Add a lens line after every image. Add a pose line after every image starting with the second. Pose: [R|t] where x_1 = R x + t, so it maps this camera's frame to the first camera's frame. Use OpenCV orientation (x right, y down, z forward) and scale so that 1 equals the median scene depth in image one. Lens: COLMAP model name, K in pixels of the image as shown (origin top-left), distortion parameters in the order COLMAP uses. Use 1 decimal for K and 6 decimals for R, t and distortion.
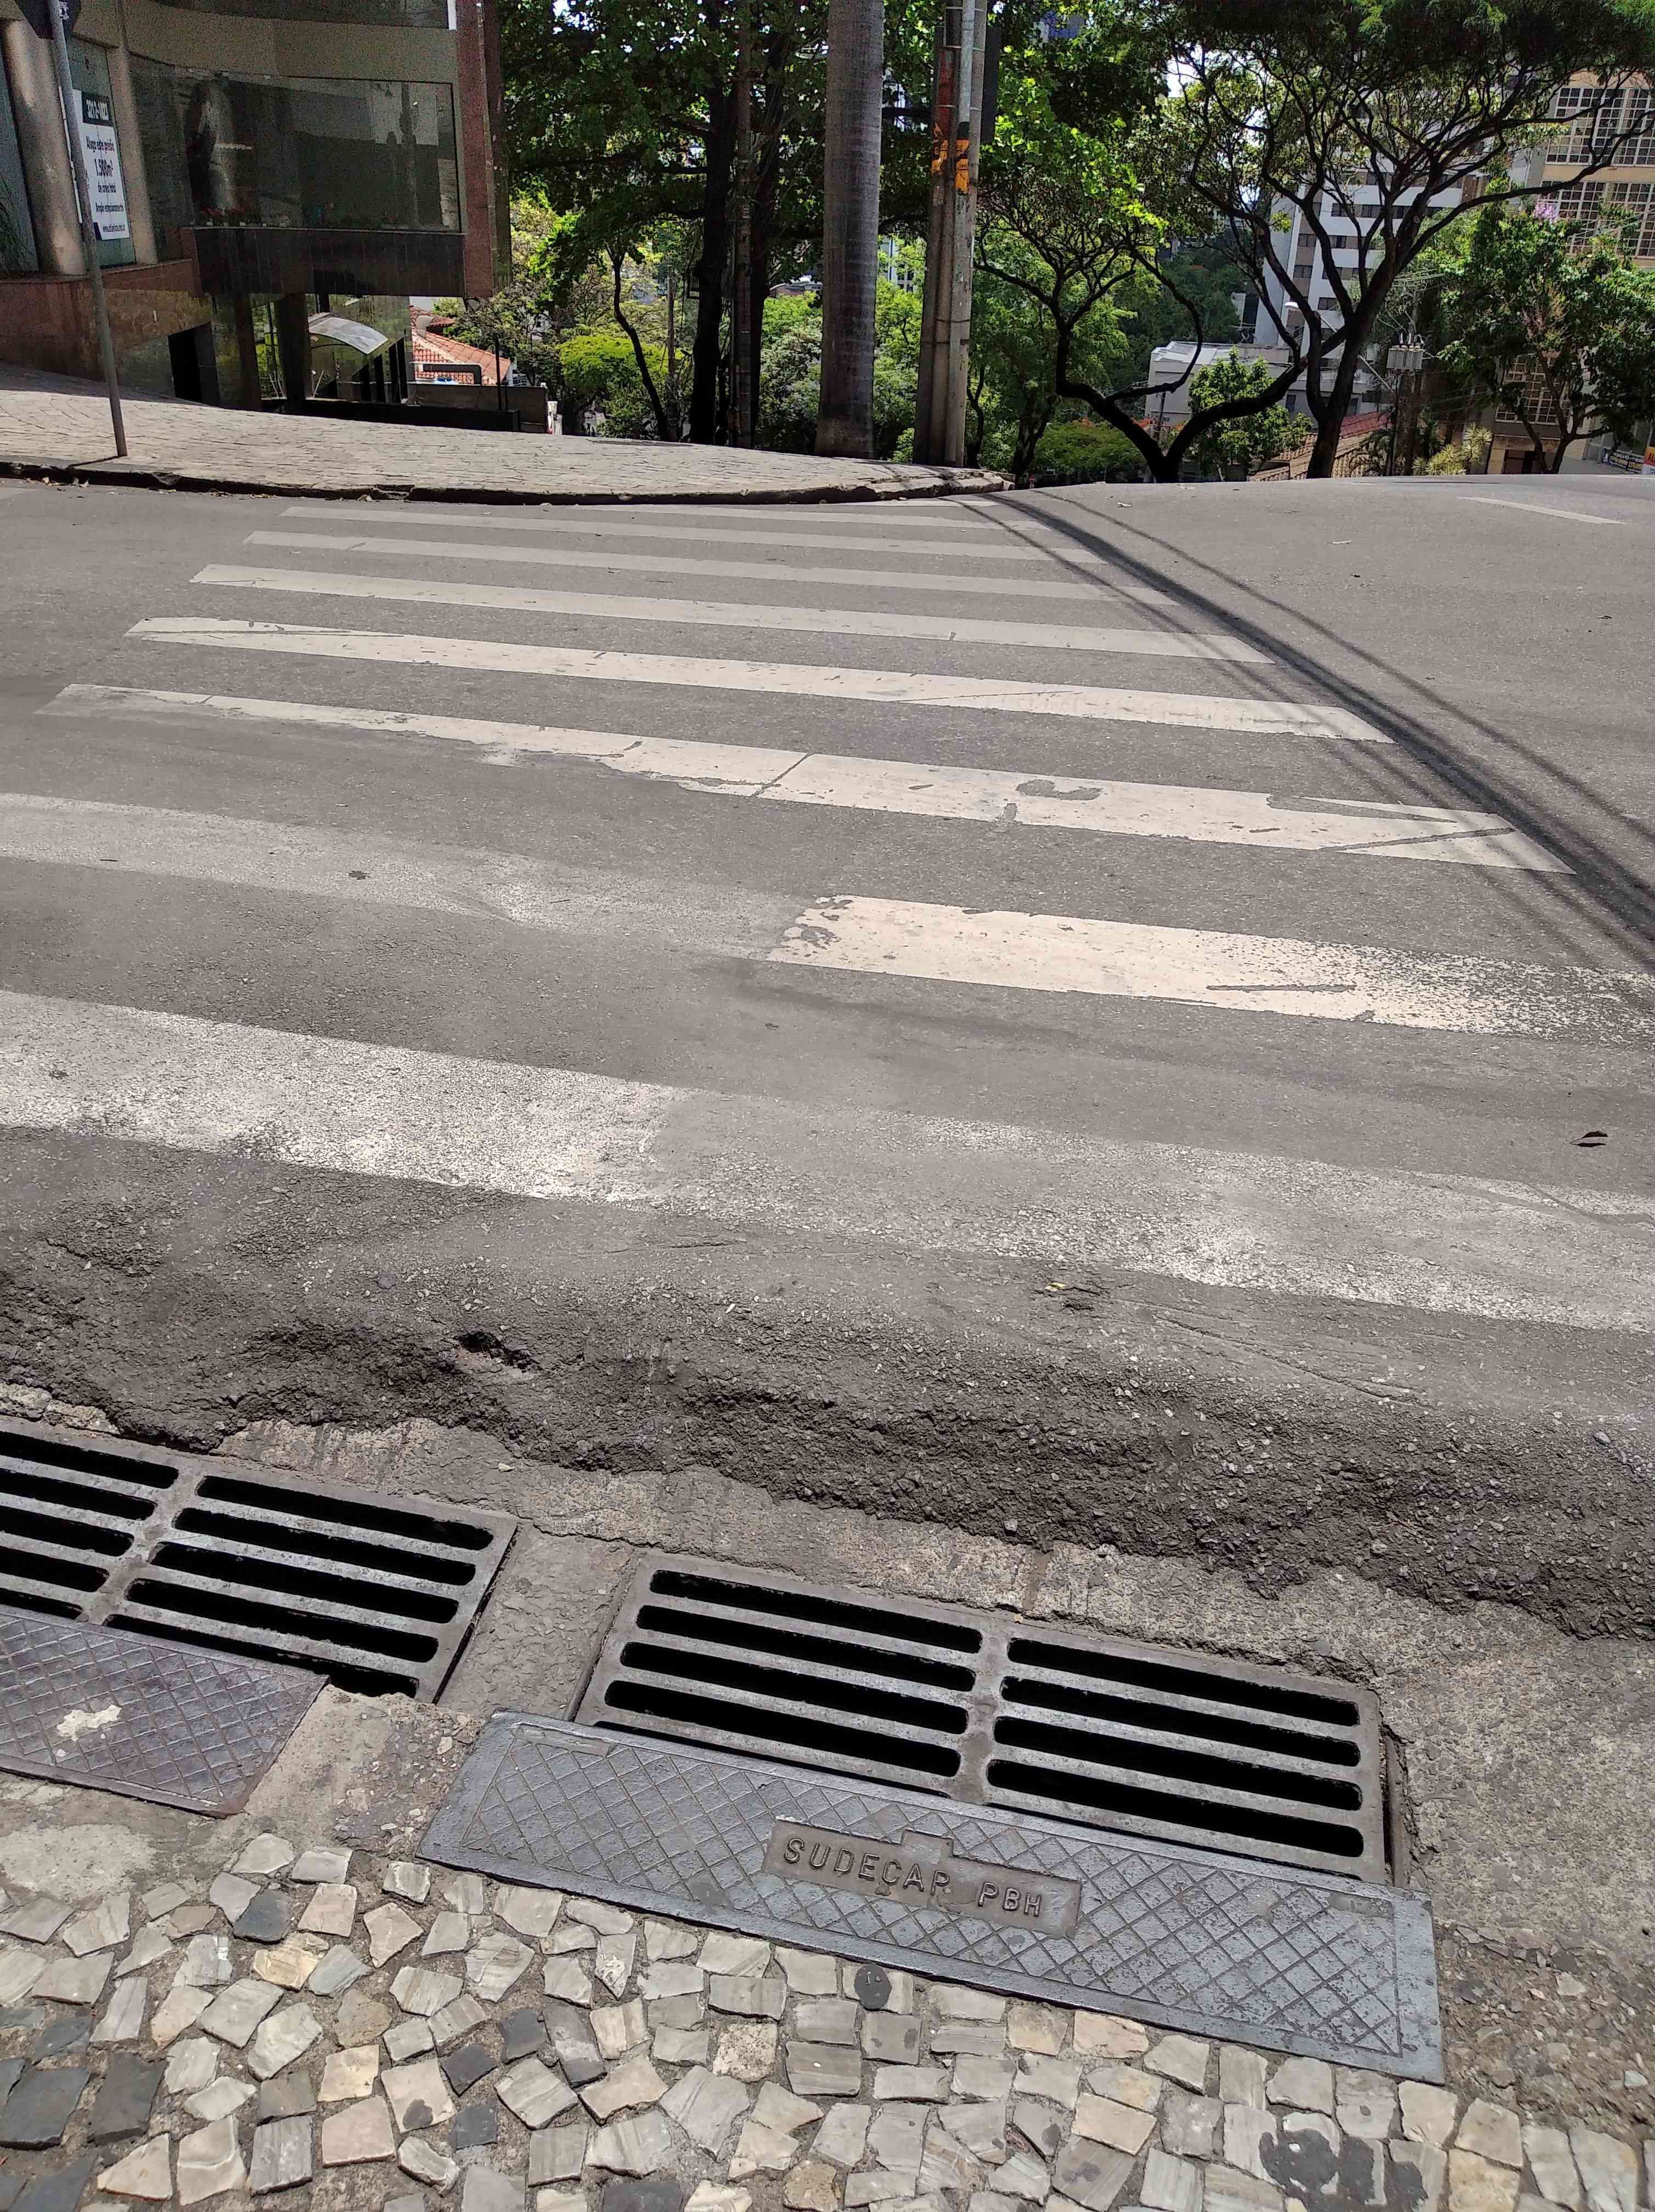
lens RADIAL K [[1673.0, 0, 827.5], [0, 1673.0, 1106.0], [0, 0, 1]] dist [0.052384, -0.096745]
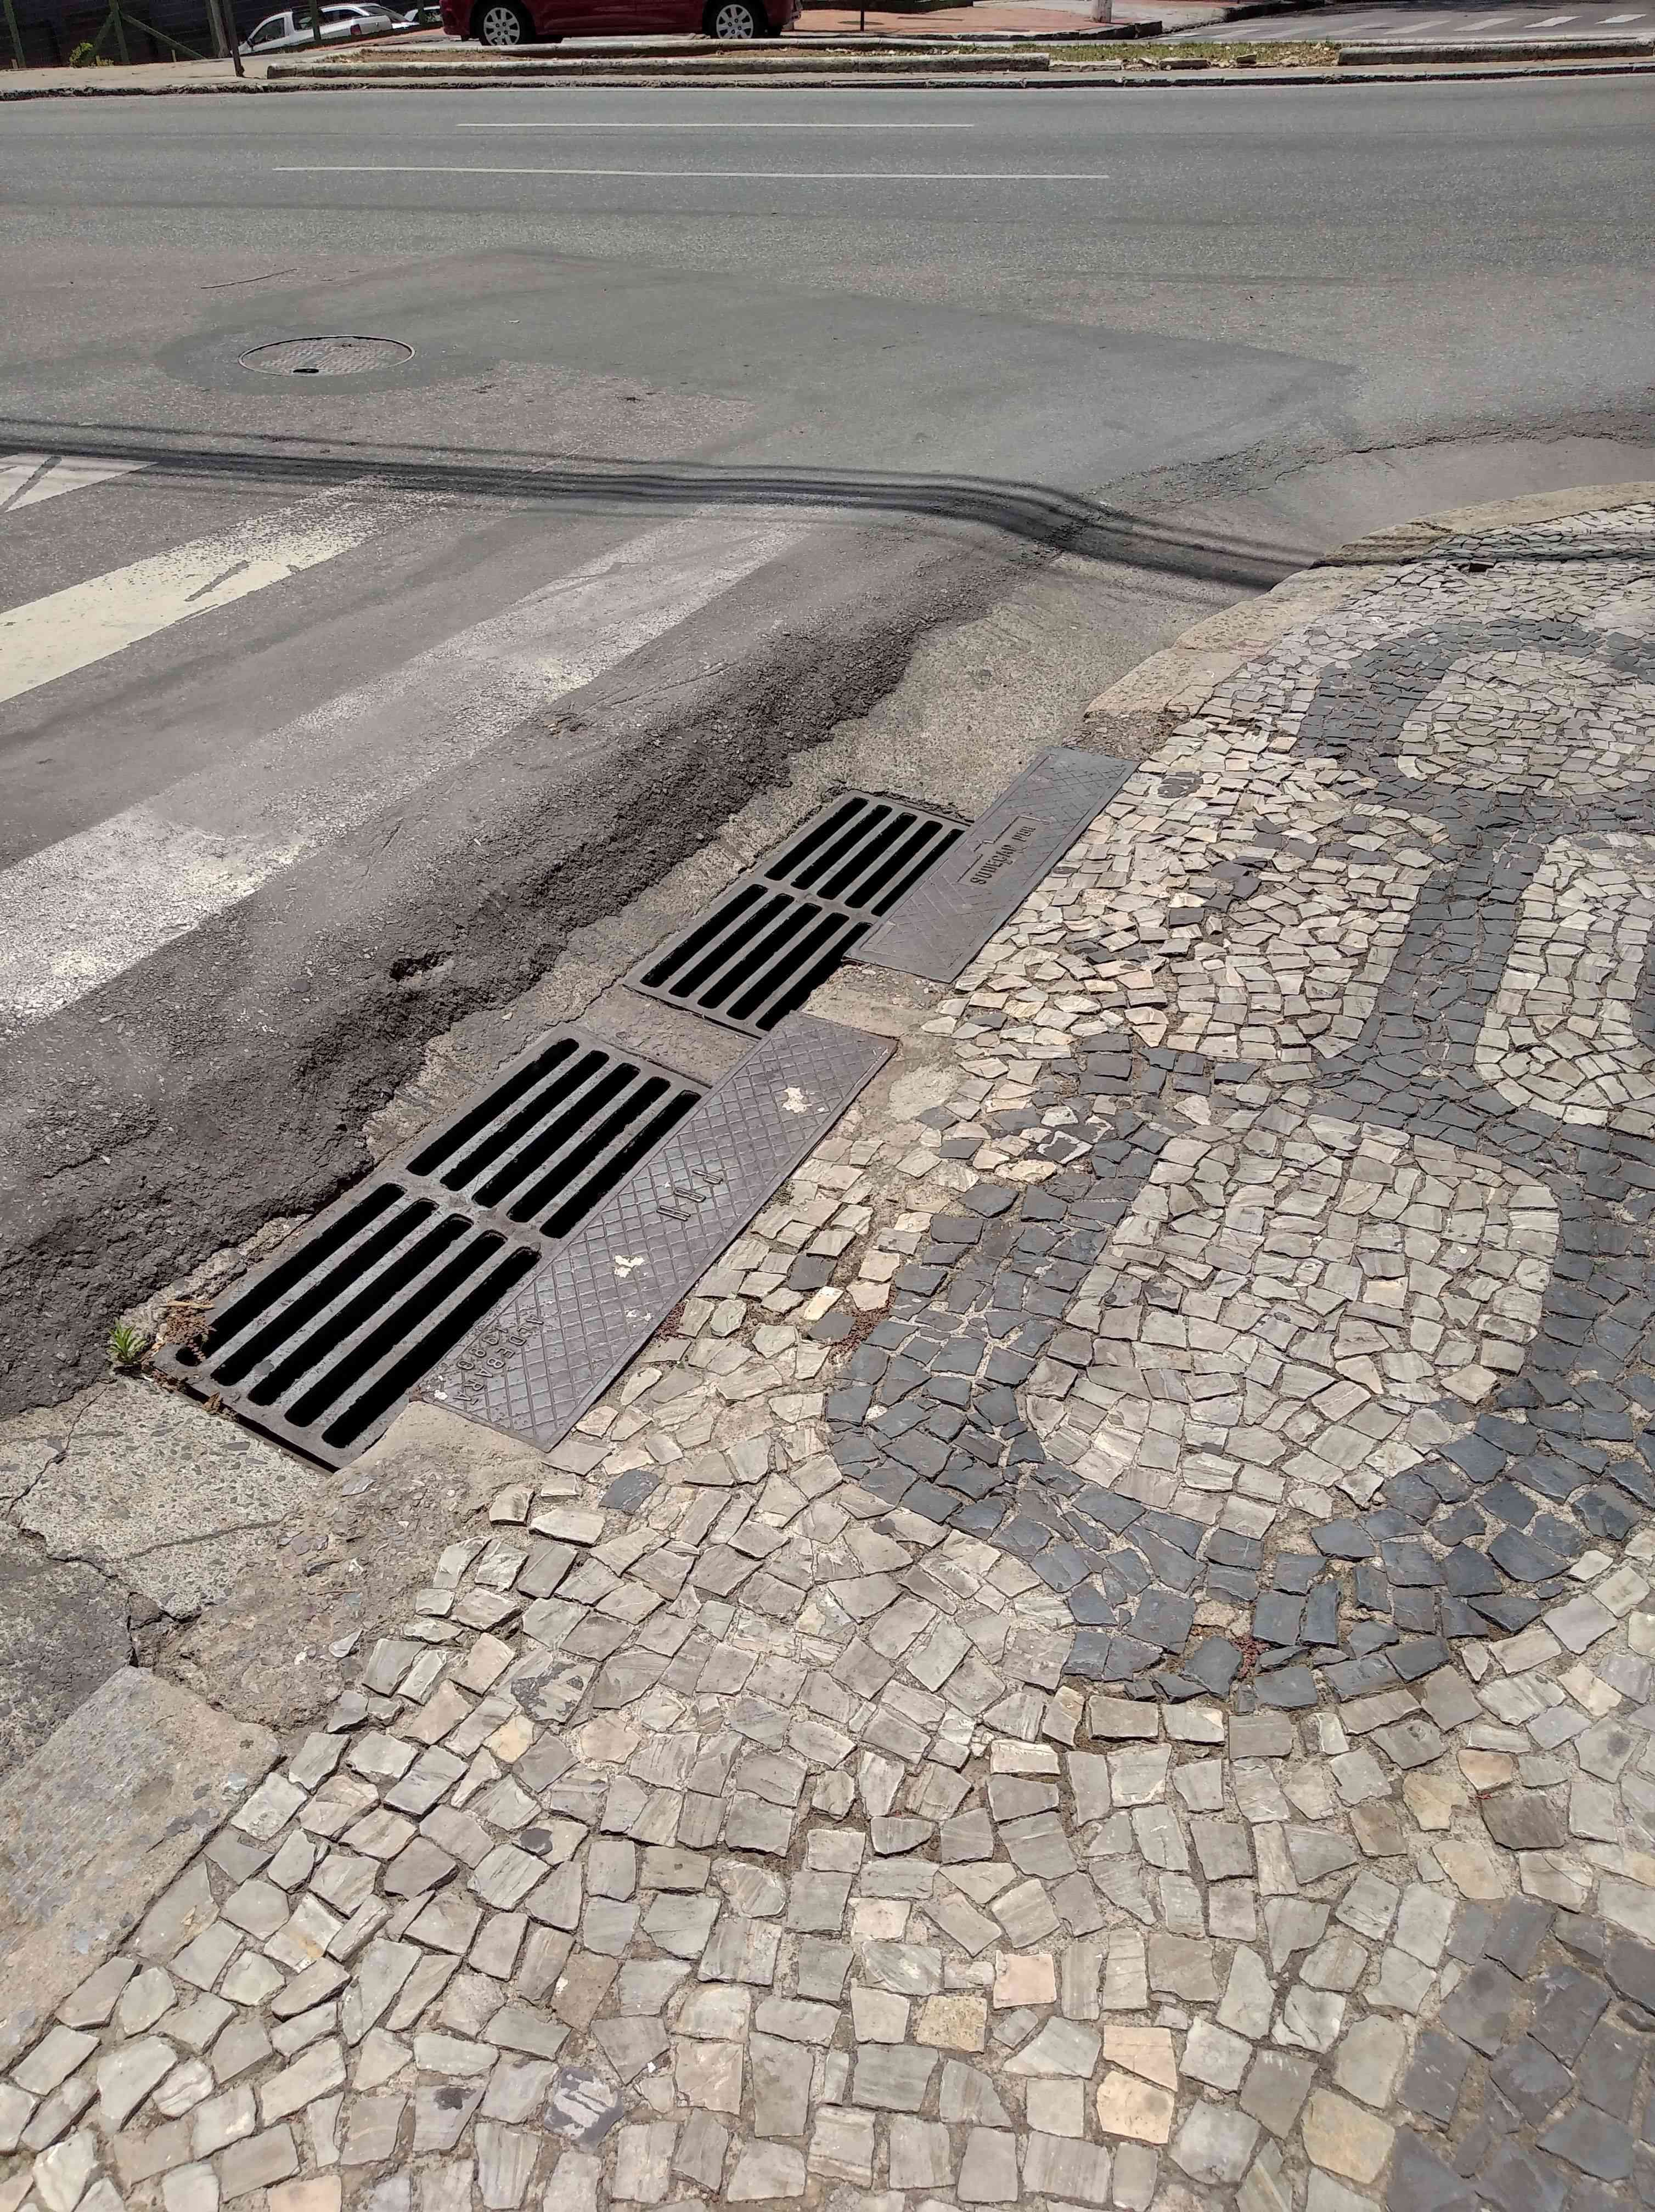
lens RADIAL K [[1673.0, 0, 827.5], [0, 1673.0, 1106.0], [0, 0, 1]] dist [0.052384, -0.096745]
pose [[0.238728, -0.579276, 0.779390, -1.122605], [0.444218, 0.778842, 0.442805, -0.170046], [-0.863527, 0.240509, 0.443256, 0.274849]]
